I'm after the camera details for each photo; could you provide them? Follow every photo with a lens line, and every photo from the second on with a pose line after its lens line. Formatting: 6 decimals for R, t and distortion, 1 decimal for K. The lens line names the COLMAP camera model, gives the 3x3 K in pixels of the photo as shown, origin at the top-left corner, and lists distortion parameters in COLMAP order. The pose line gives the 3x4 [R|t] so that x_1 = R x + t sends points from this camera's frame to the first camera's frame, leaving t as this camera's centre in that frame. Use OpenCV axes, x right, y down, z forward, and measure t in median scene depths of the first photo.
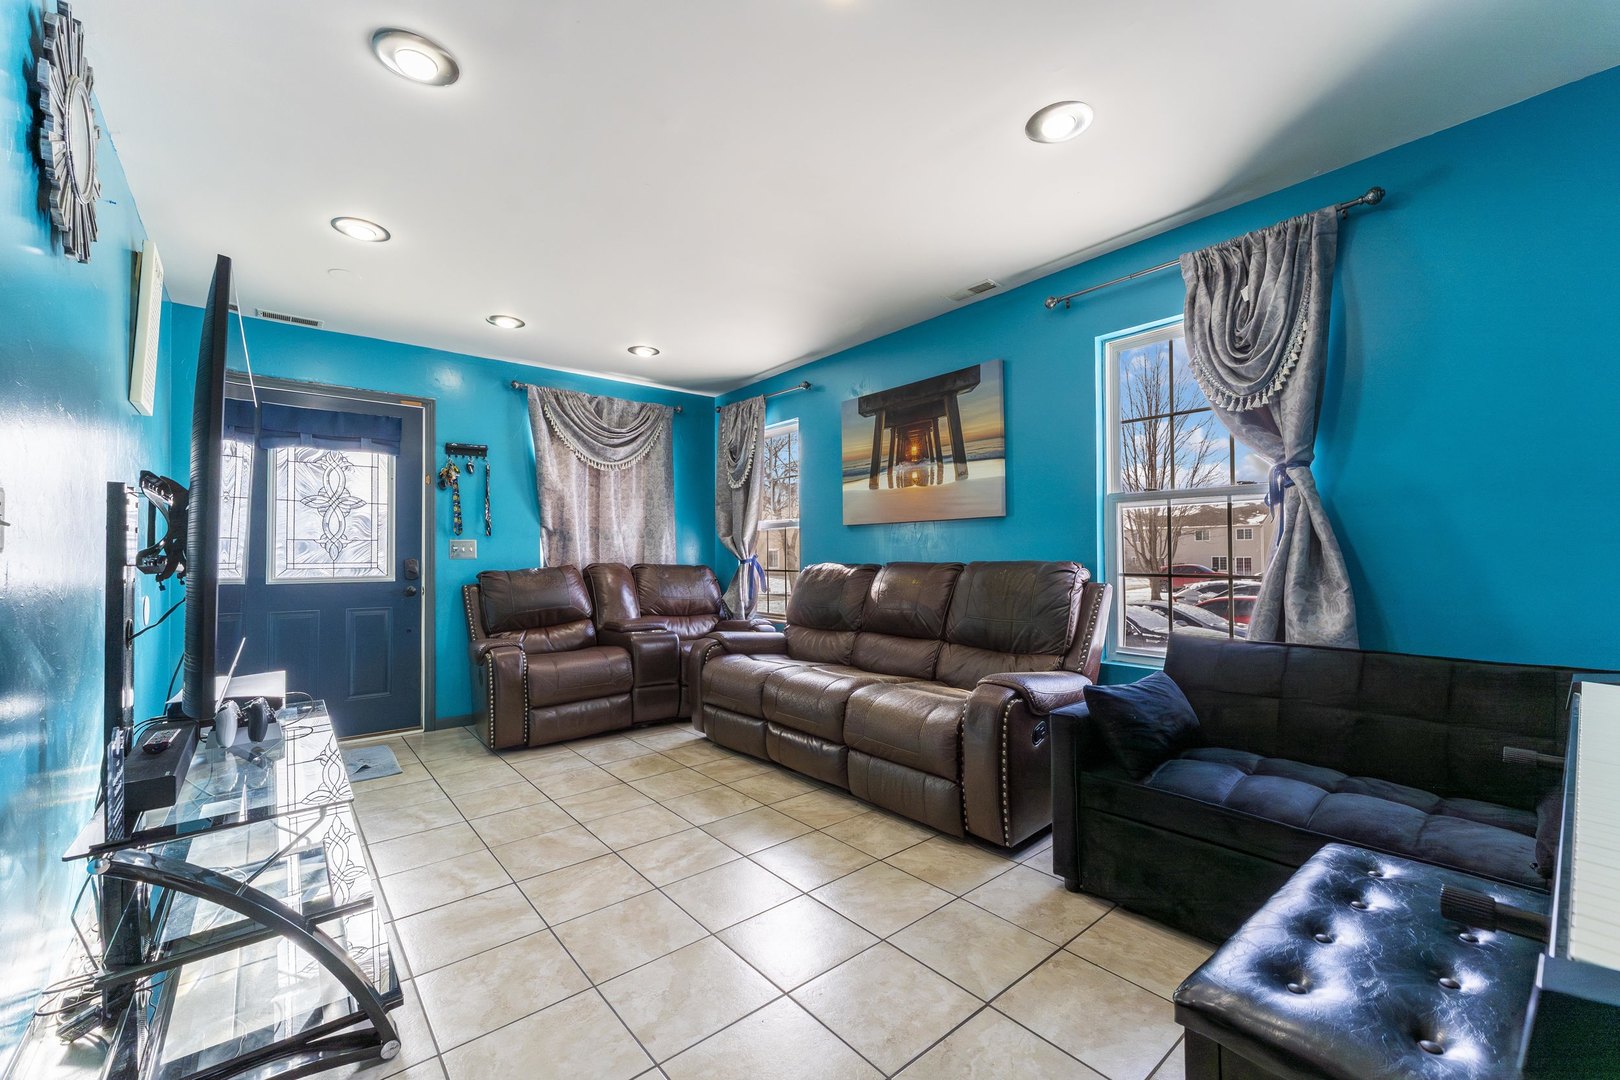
lens RADIAL K [[654.2, 0, 810.2], [0, 654.2, 547.7], [0, 0, 1]] dist [-0.000743, -0.000117]
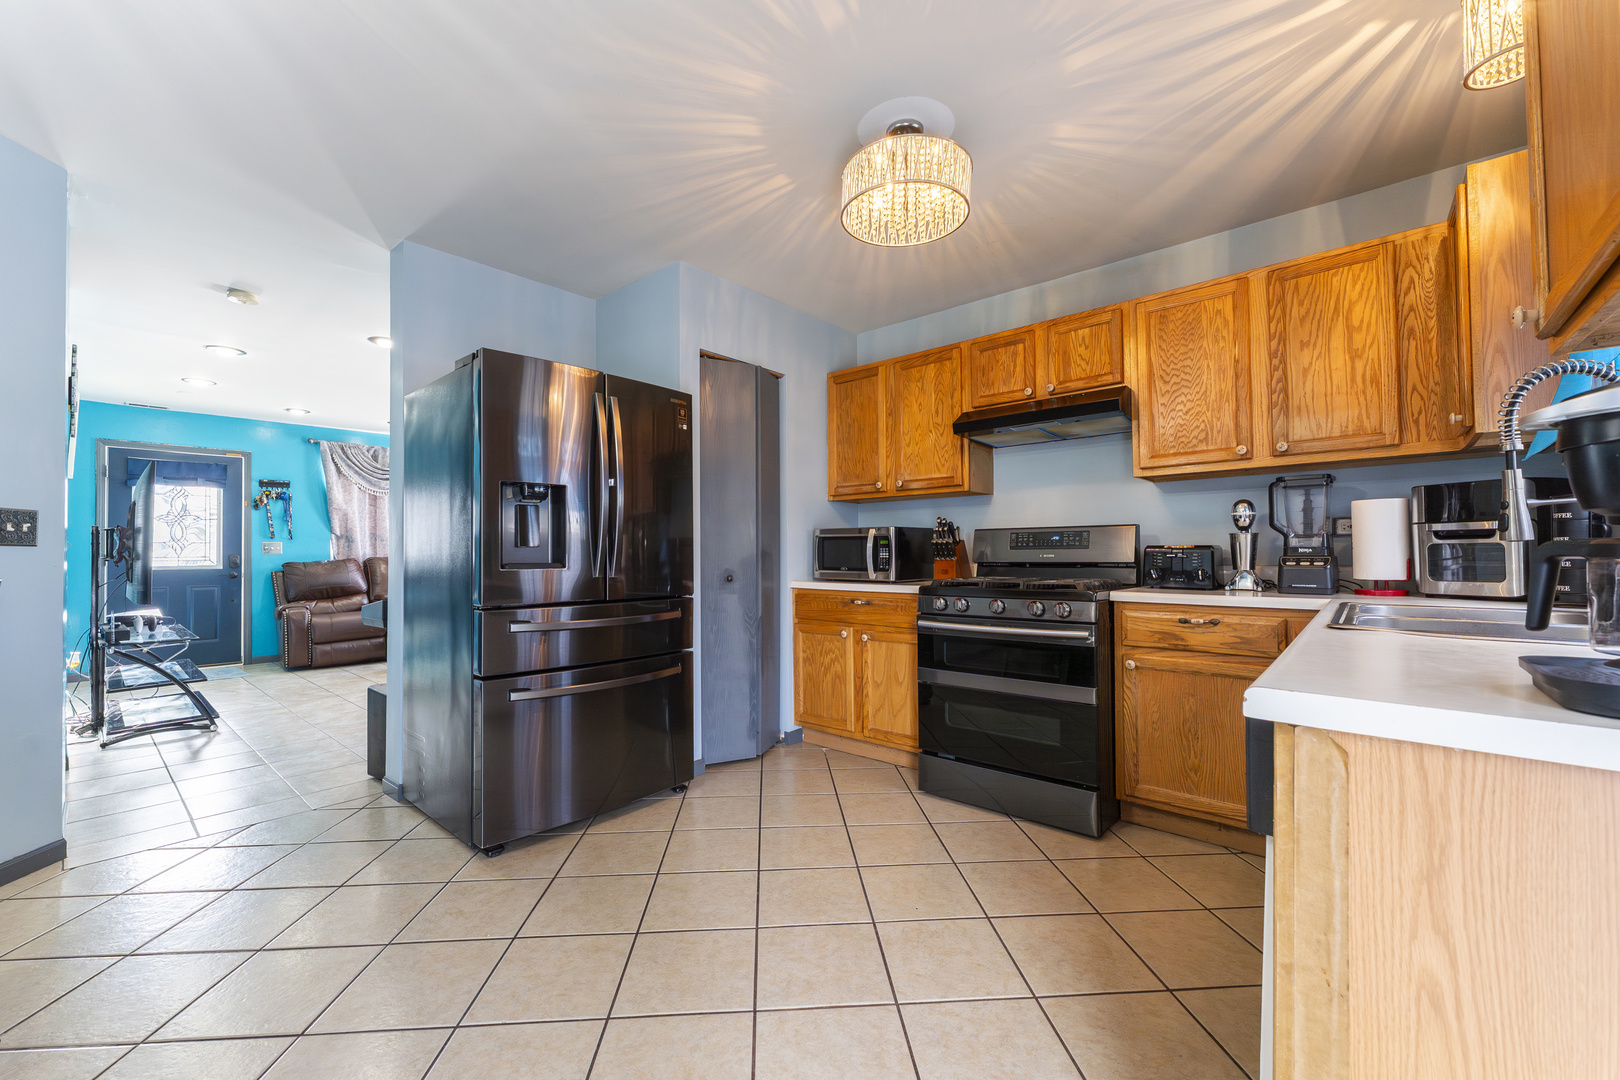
lens RADIAL K [[654.2, 0, 808.7], [0, 654.2, 540.2], [0, 0, 1]] dist [-0.000743, -0.000117]
pose [[0.987596, 0.001739, 0.157008, 0.464999], [-0.001397, 0.999996, -0.002288, -0.014337], [-0.157011, 0.002041, 0.987595, -0.703656]]
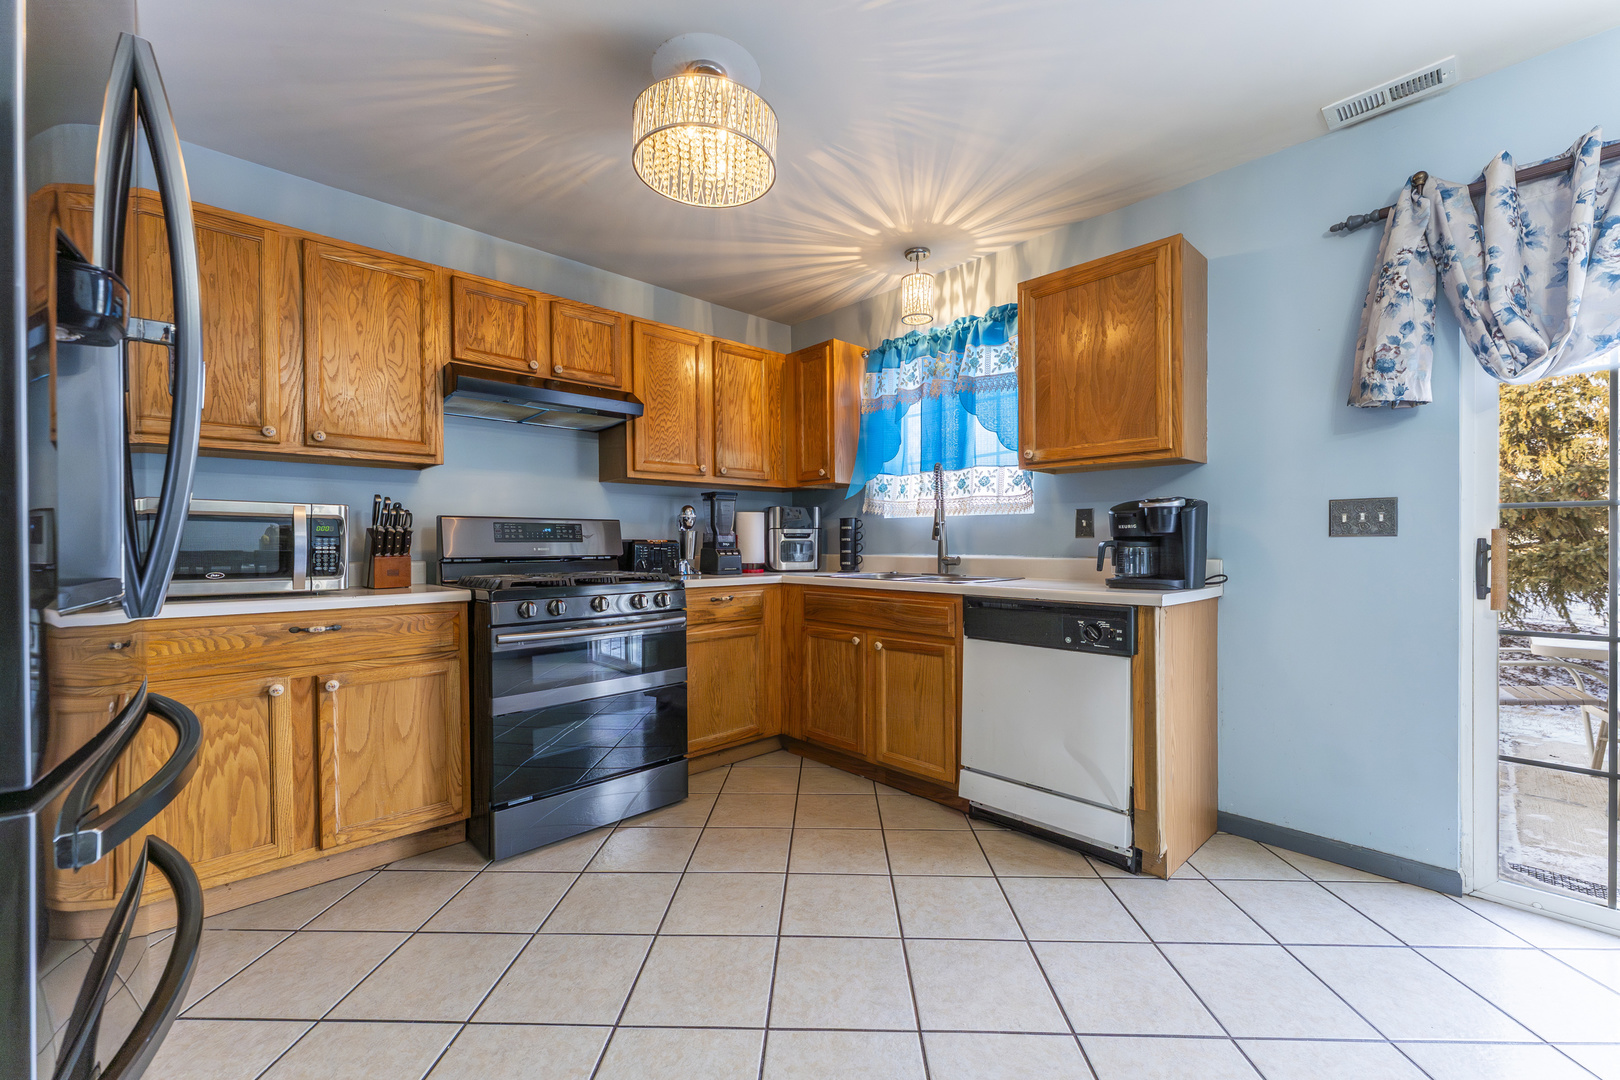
lens RADIAL K [[654.2, 0, 809.2], [0, 654.2, 545.4], [0, 0, 1]] dist [-0.000743, -0.000117]
pose [[-0.075359, 0.003599, 0.997150, -0.818422], [-0.013649, 0.999896, -0.004640, 0.029774], [-0.997063, -0.013960, -0.075302, 1.176666]]
